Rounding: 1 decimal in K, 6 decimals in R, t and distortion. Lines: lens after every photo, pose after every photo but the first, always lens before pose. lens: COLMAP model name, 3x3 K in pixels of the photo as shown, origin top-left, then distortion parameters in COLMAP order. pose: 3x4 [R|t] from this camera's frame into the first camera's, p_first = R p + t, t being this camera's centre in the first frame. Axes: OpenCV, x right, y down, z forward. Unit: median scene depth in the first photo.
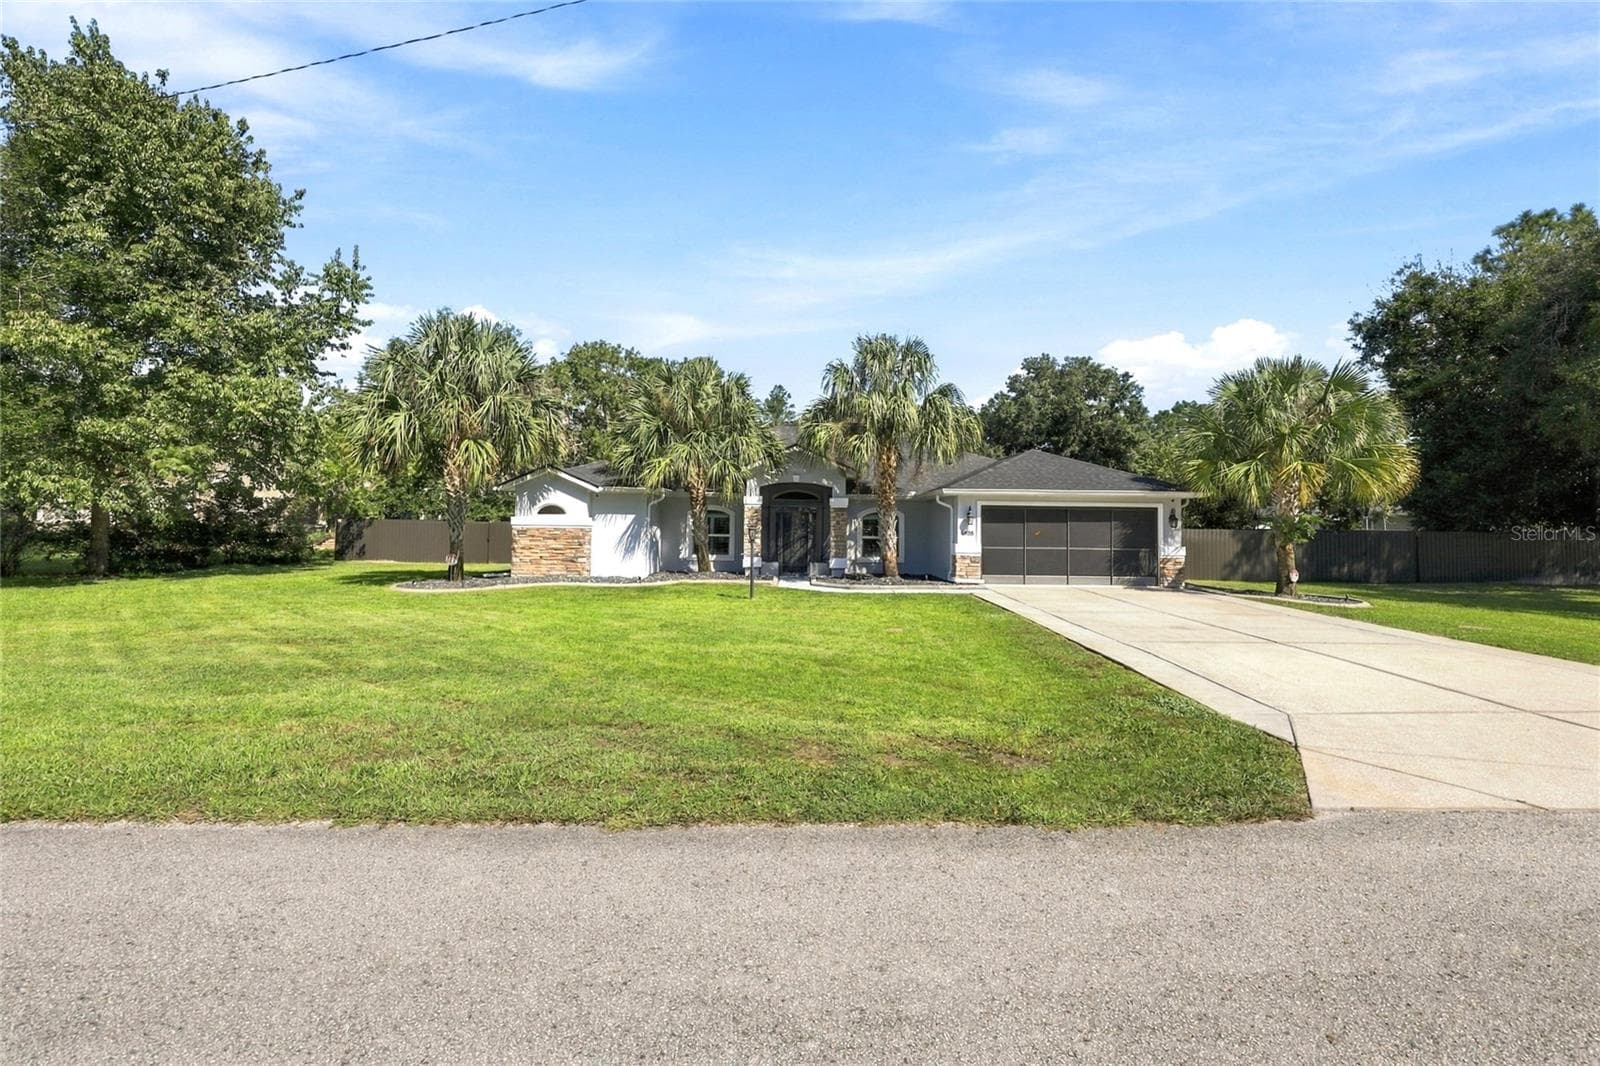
lens RADIAL K [[714.6, 0, 807.3], [0, 714.6, 497.5], [0, 0, 1]] dist [-0.001245, -0.000169]
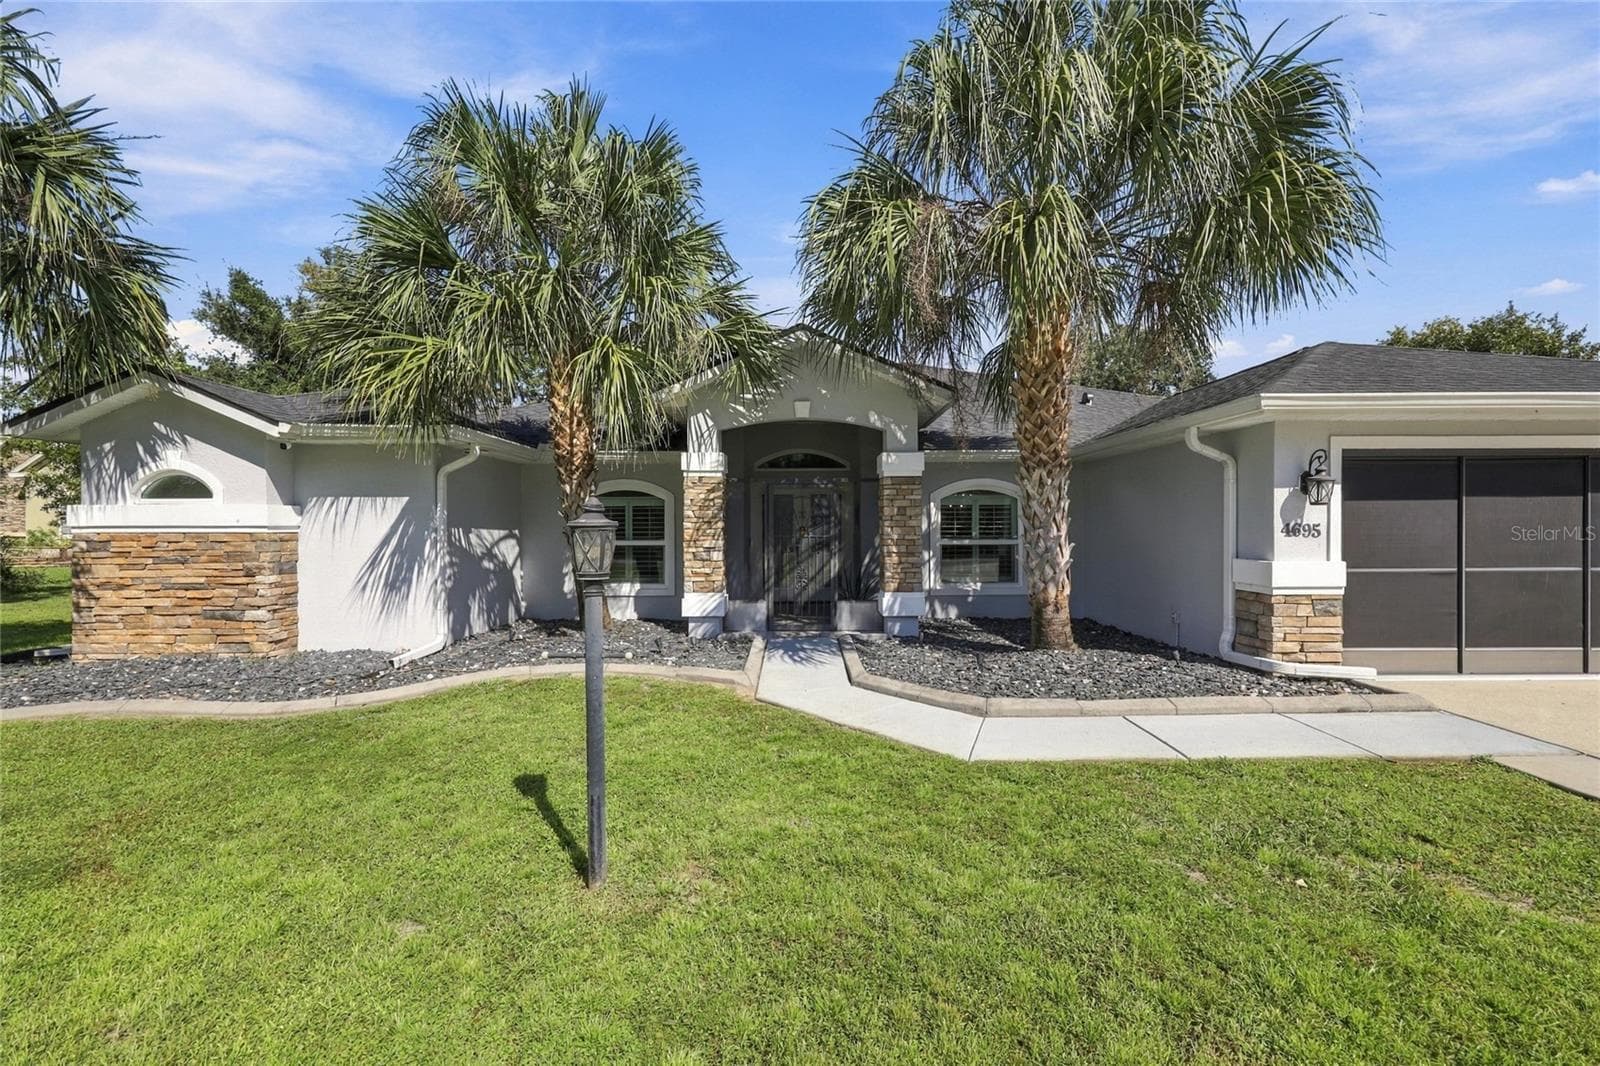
lens RADIAL K [[645.0, 0, 797.3], [0, 645.0, 526.1], [0, 0, 1]] dist [0.000006, 0.000146]
pose [[0.999785, -0.015667, -0.013583, -0.015305], [0.016205, 0.999051, 0.040440, 0.029403], [0.012937, -0.040651, 0.999090, 0.644362]]
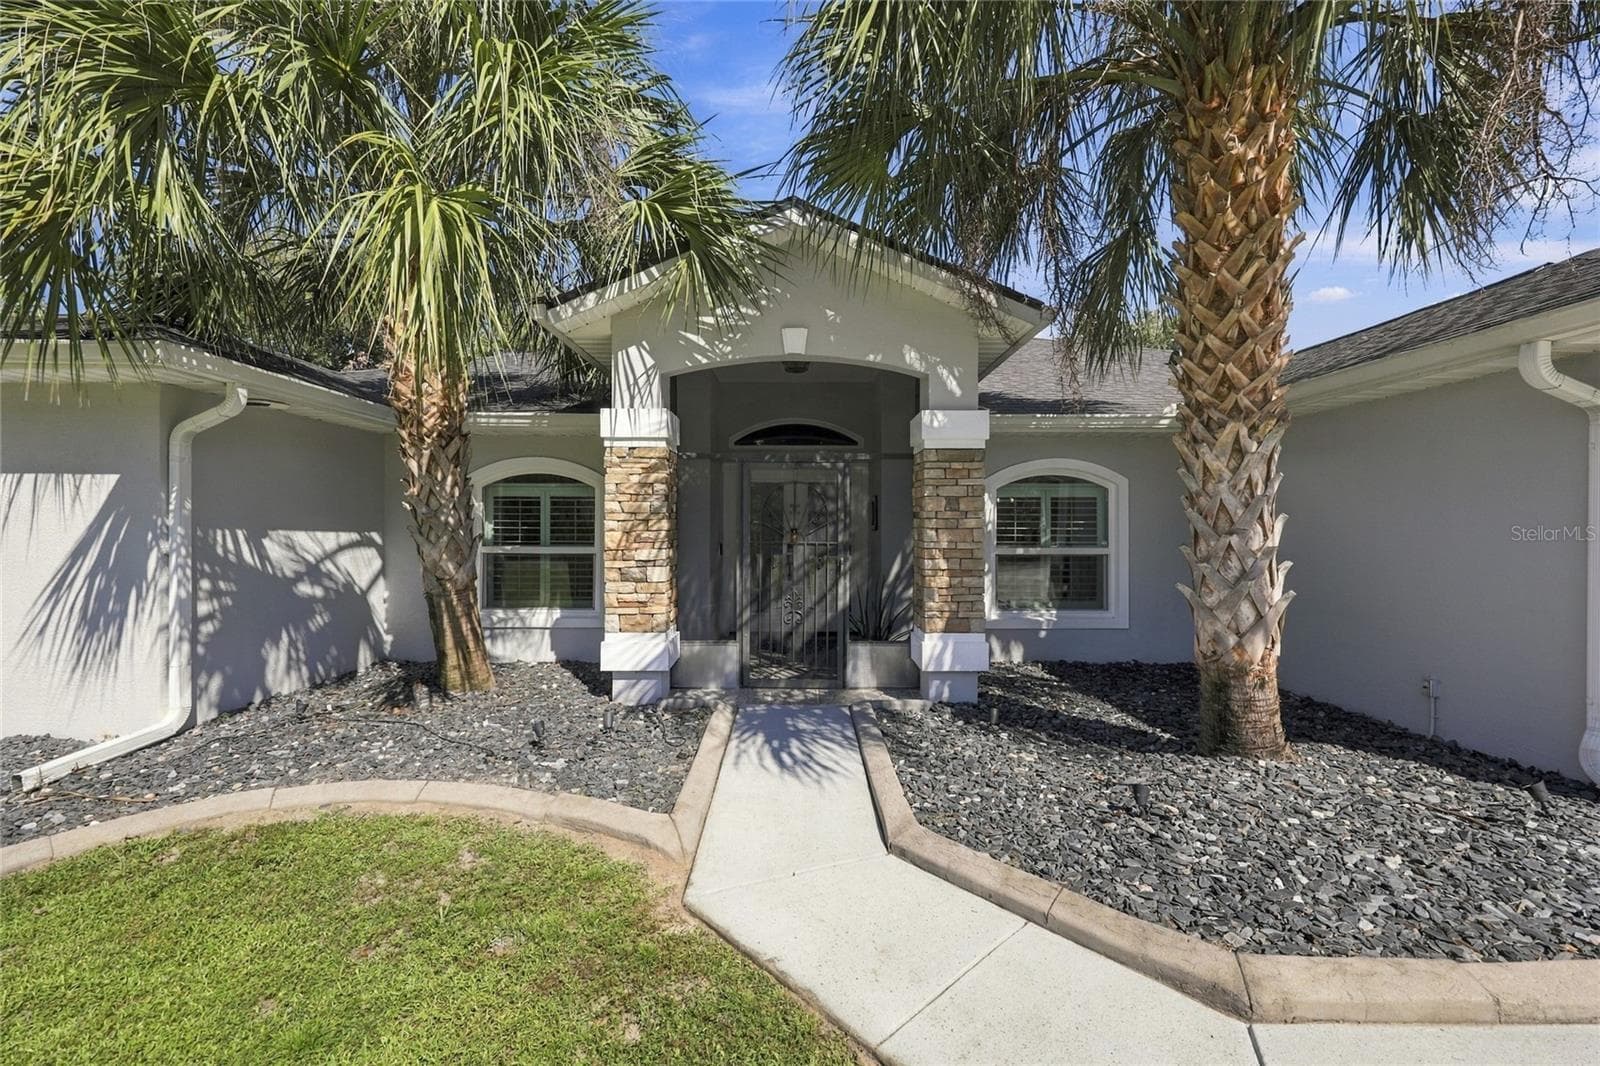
lens RADIAL K [[645.0, 0, 797.3], [0, 645.0, 526.1], [0, 0, 1]] dist [0.000006, 0.000146]
pose [[0.999807, -0.011464, -0.015976, -0.012523], [0.012114, 0.999076, 0.041231, 0.035050], [0.015489, -0.041416, 0.999022, 0.798337]]
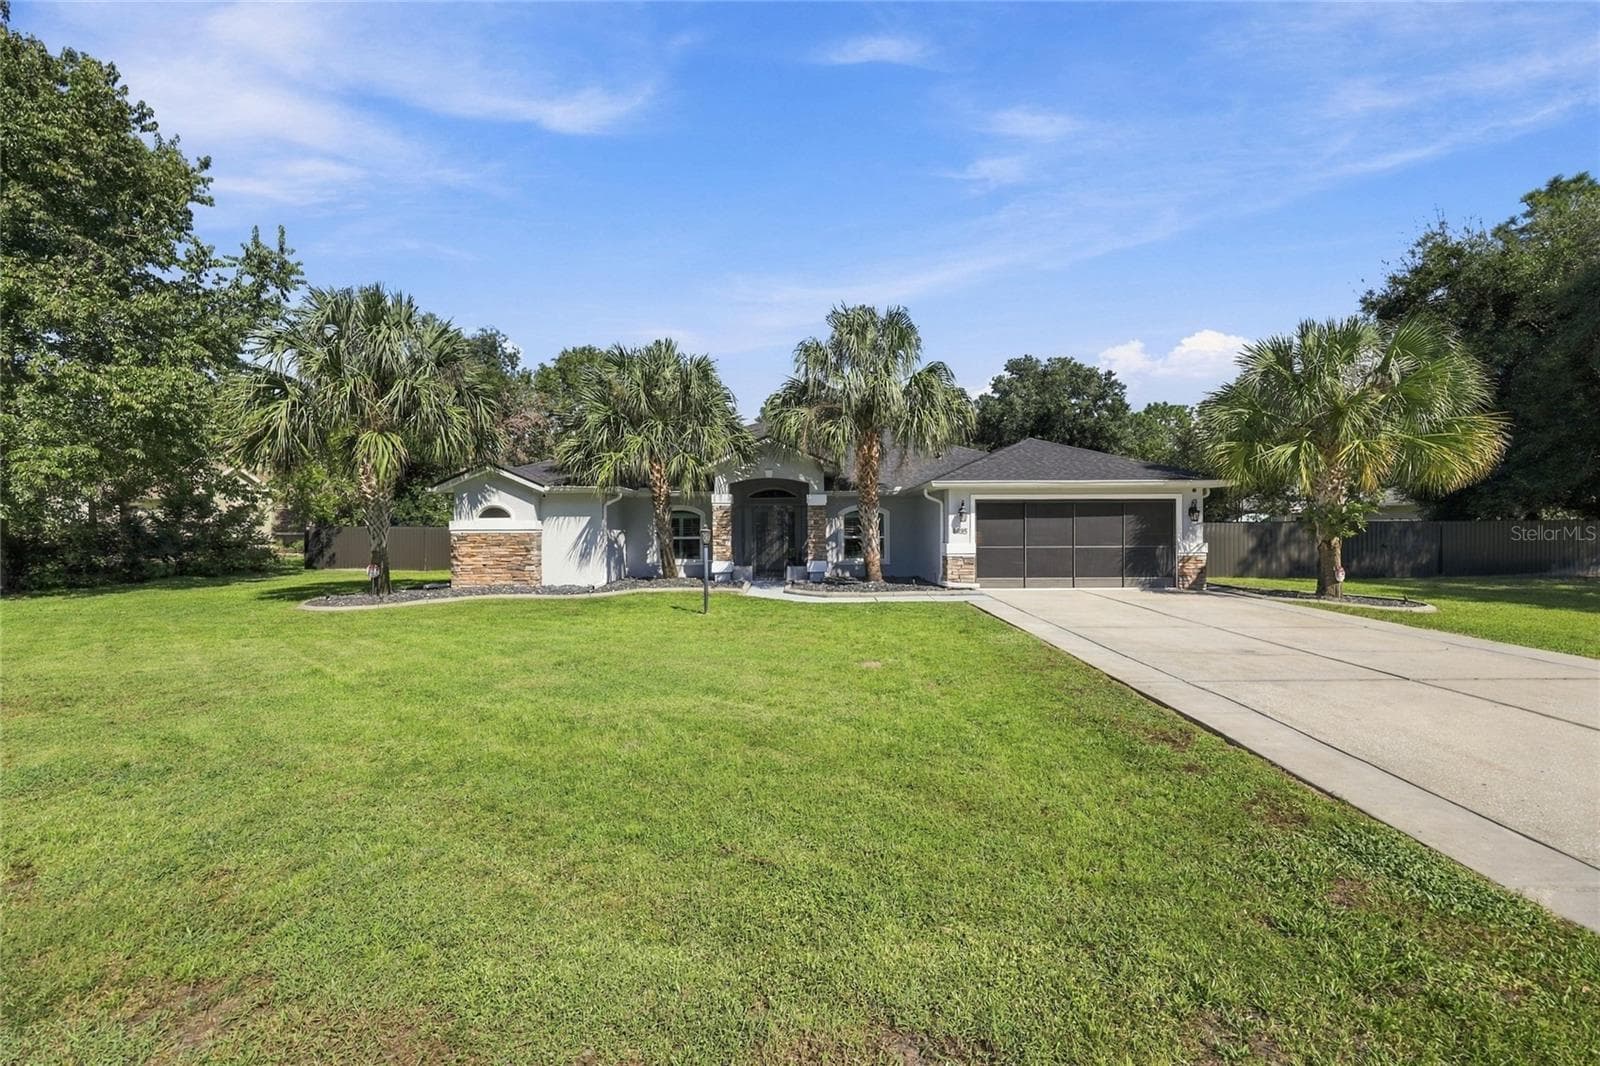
lens RADIAL K [[645.0, 0, 797.3], [0, 645.0, 526.1], [0, 0, 1]] dist [0.000006, 0.000146]
pose [[0.999779, -0.016276, -0.013284, 0.032054], [0.016781, 0.999103, 0.038882, 0.008752], [0.012639, -0.039096, 0.999156, 0.191834]]
